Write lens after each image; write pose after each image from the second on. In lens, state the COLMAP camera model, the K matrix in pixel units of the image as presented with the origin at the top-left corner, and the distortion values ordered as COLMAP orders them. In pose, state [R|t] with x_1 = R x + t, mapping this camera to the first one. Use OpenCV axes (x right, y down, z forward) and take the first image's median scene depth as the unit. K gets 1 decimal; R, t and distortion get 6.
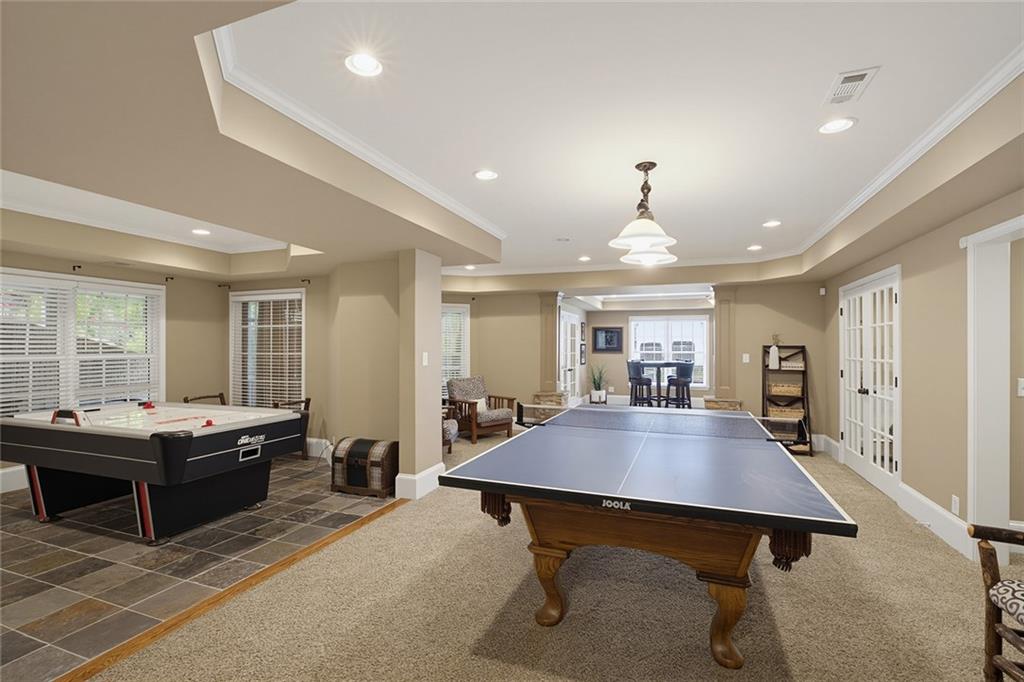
lens RADIAL K [[461.9, 0, 510.1], [0, 461.9, 338.0], [0, 0, 1]] dist [-0.000946, 0.000602]
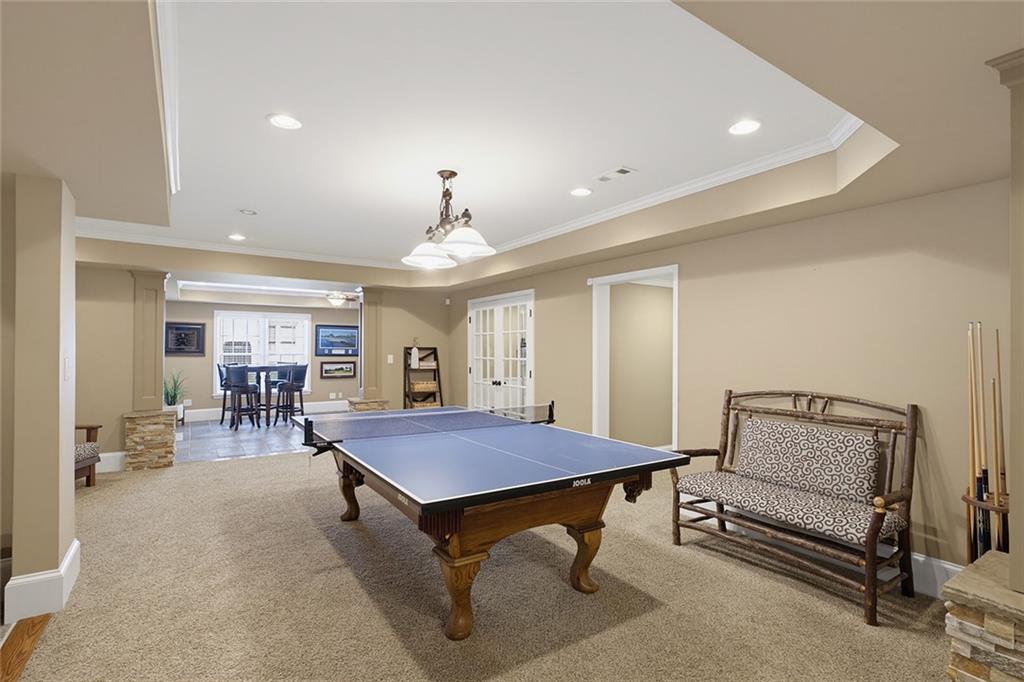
lens RADIAL K [[500.2, 0, 511.5], [0, 500.2, 341.1], [0, 0, 1]] dist [0.003576, -0.000796]
pose [[0.578255, 0.013387, 0.815746, -0.273116], [-0.018031, 0.999831, -0.003626, 0.001880], [-0.815657, -0.012612, 0.578399, 0.121079]]
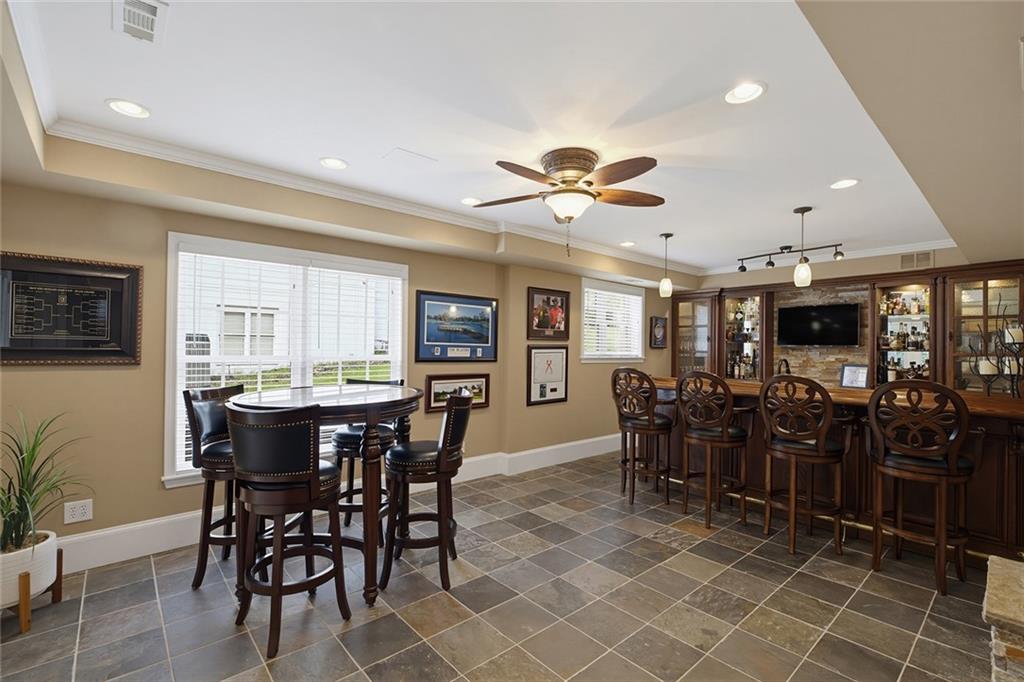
lens RADIAL K [[461.9, 0, 514.1], [0, 461.9, 343.6], [0, 0, 1]] dist [-0.000946, 0.000602]
pose [[0.449704, 0.016072, 0.893033, 0.179232], [-0.024804, 0.999677, -0.005501, 0.030965], [-0.892833, -0.019676, 0.449958, 1.200703]]
